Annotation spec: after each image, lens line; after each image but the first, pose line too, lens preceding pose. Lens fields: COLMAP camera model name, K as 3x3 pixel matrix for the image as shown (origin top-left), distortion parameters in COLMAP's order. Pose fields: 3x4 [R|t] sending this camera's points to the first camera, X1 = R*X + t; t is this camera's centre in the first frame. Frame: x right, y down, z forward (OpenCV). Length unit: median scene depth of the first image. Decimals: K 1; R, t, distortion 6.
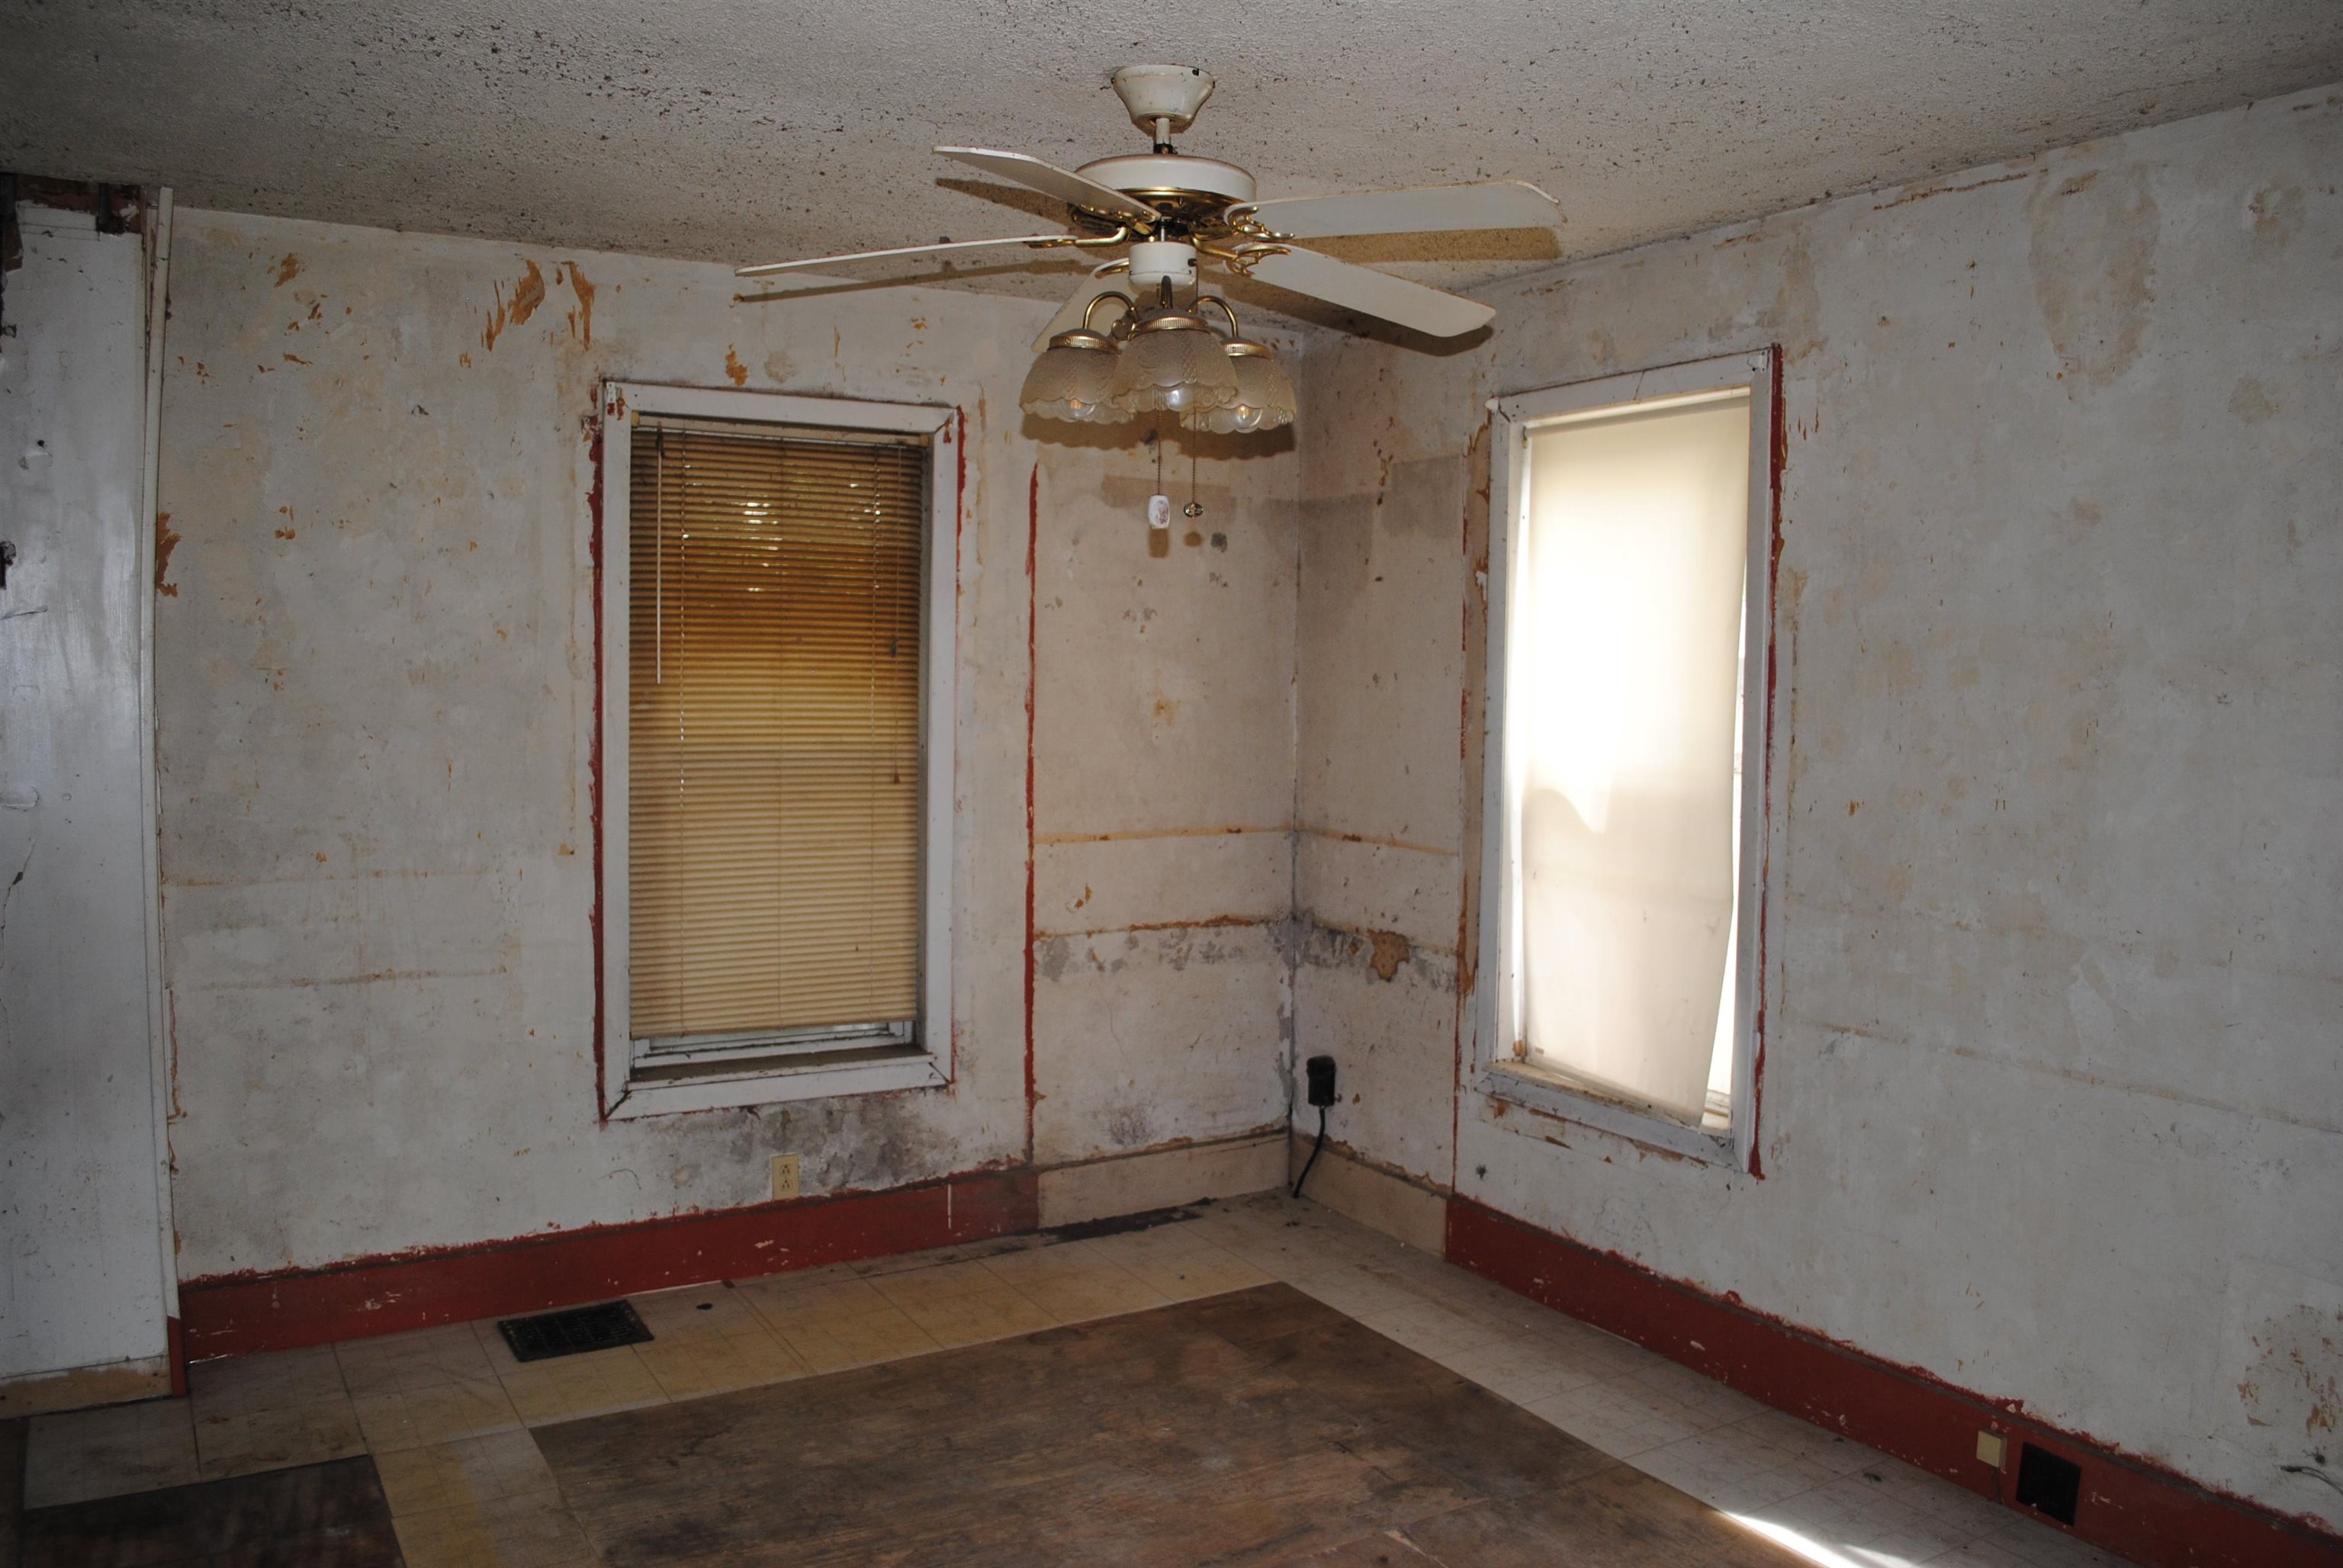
lens RADIAL K [[1845.6, 0, 1197.1], [0, 1845.6, 800.5], [0, 0, 1]] dist [-0.075571, 0.007309]
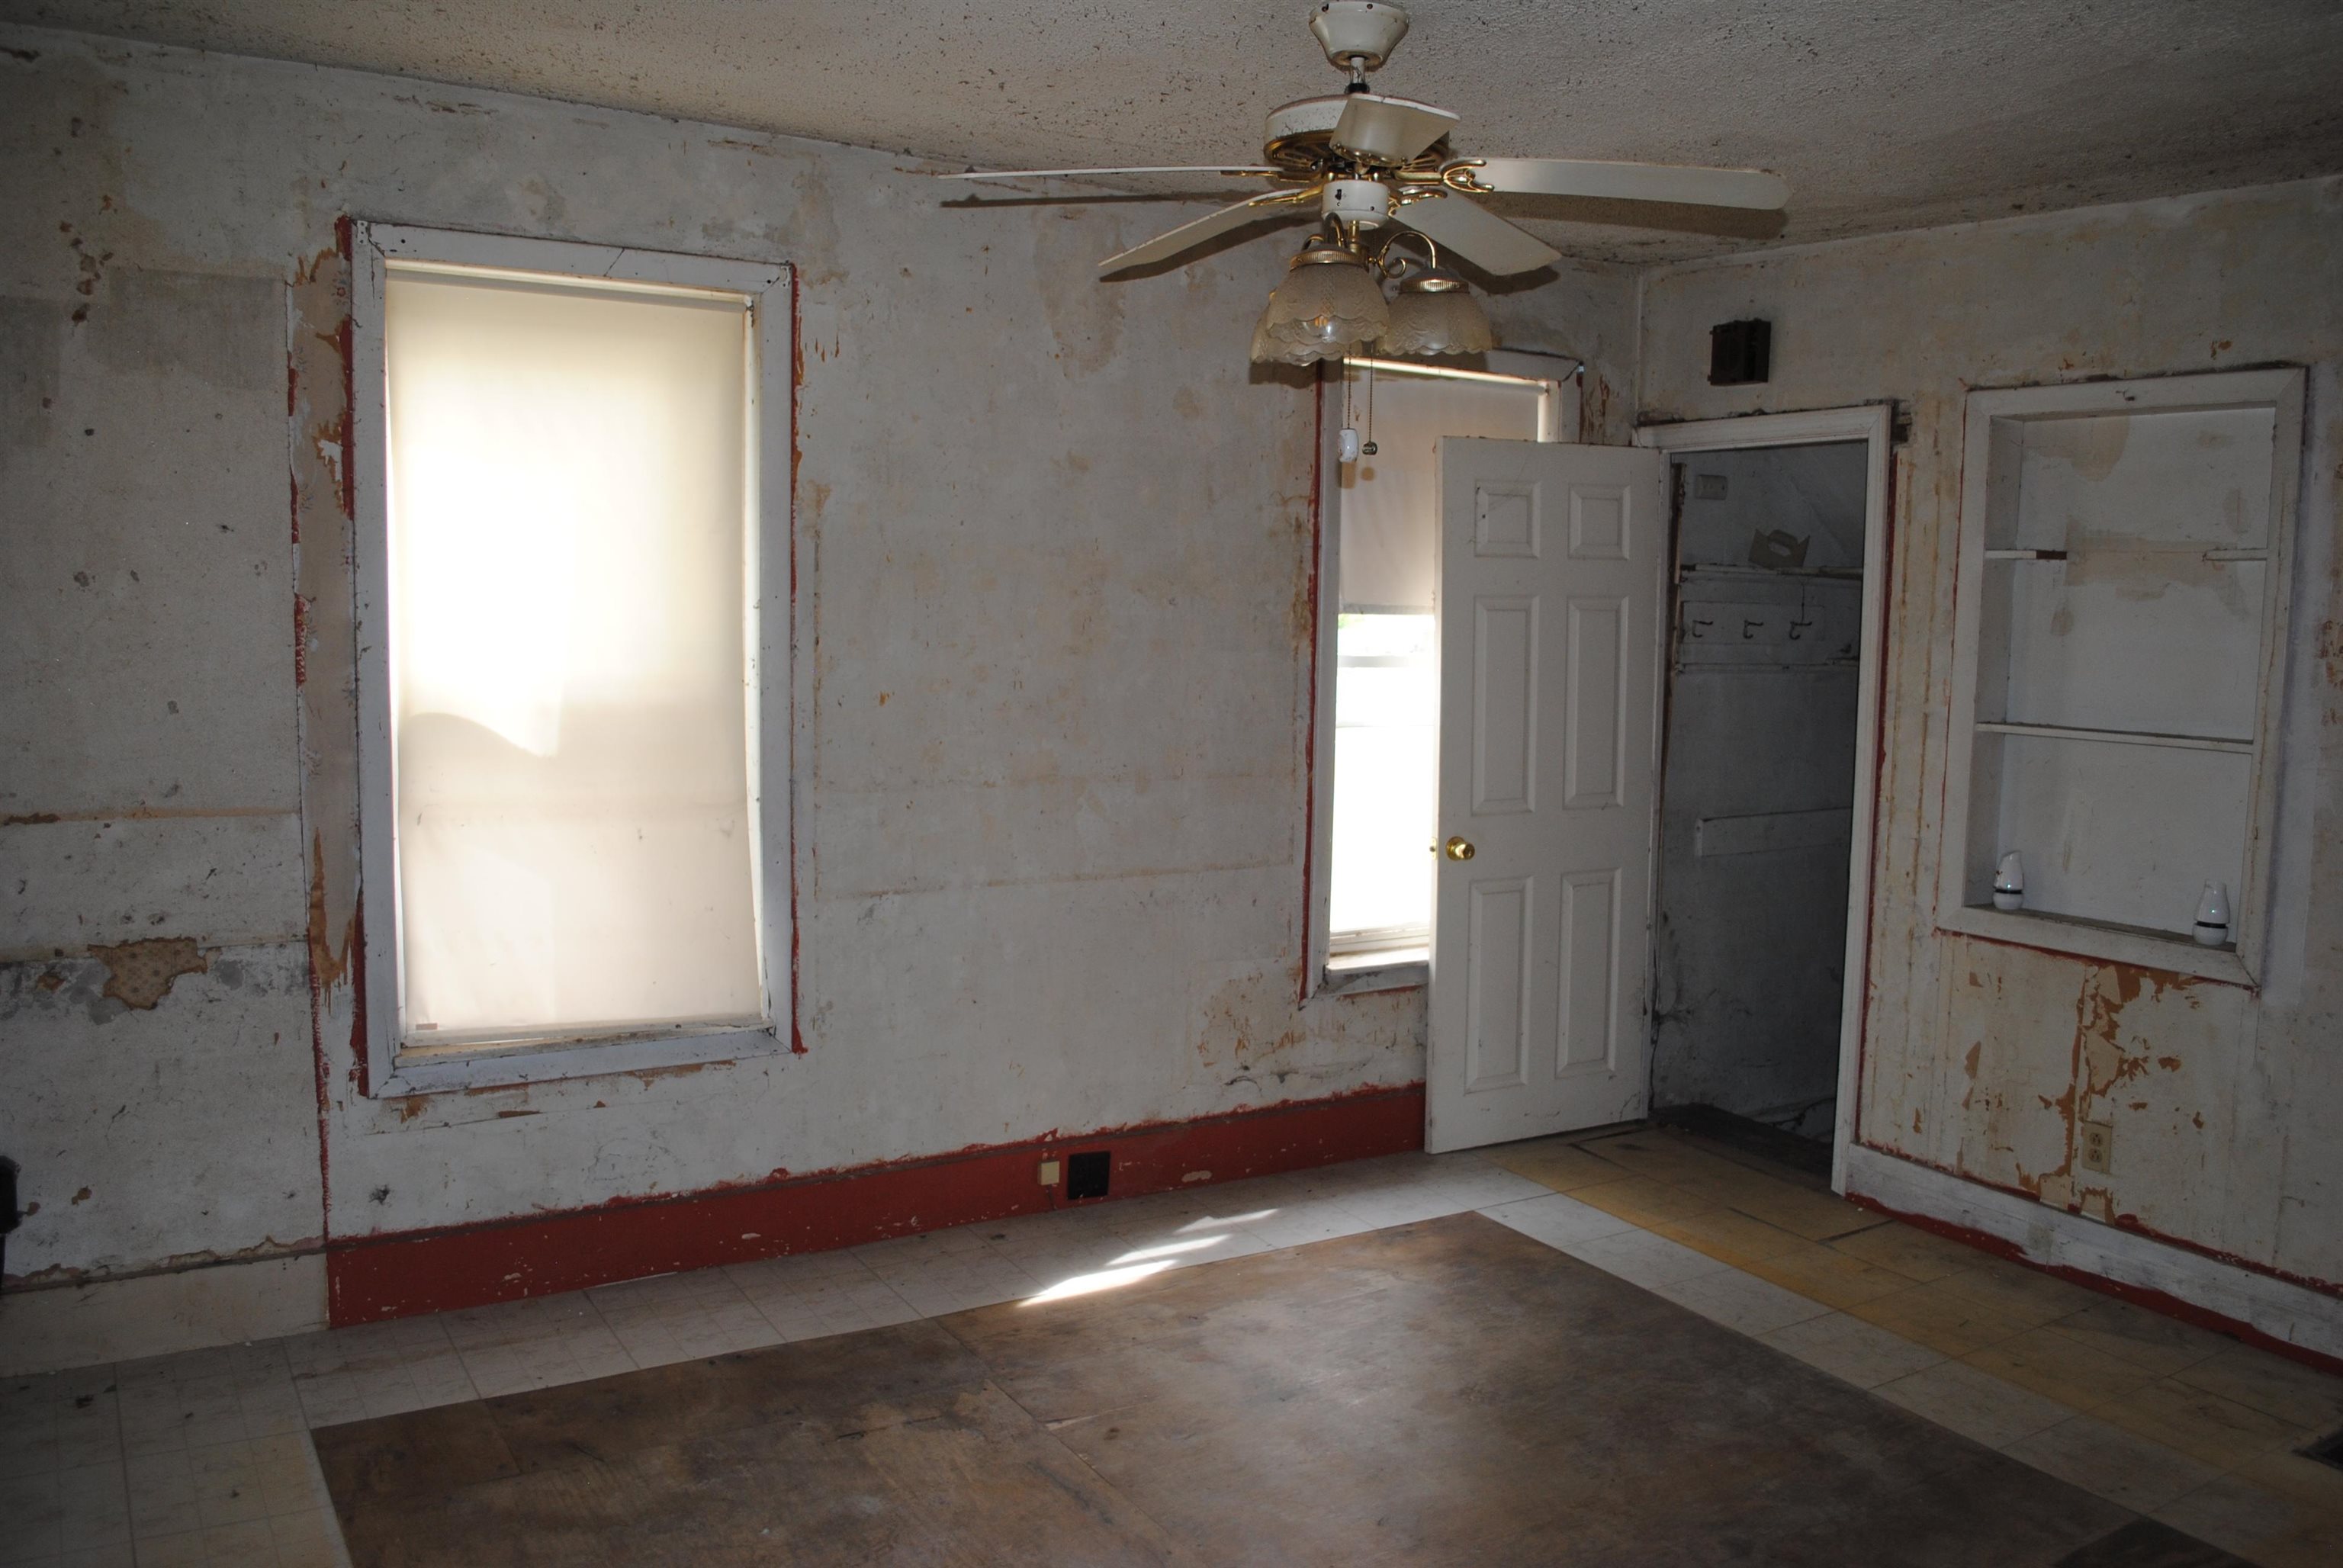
lens RADIAL K [[1845.6, 0, 1197.1], [0, 1845.6, 800.5], [0, 0, 1]] dist [-0.075571, 0.007309]
pose [[-0.023102, -0.125667, 0.991803, -0.761191], [0.043138, 0.991019, 0.126572, -0.067129], [-0.998802, 0.045708, -0.017473, 0.796275]]
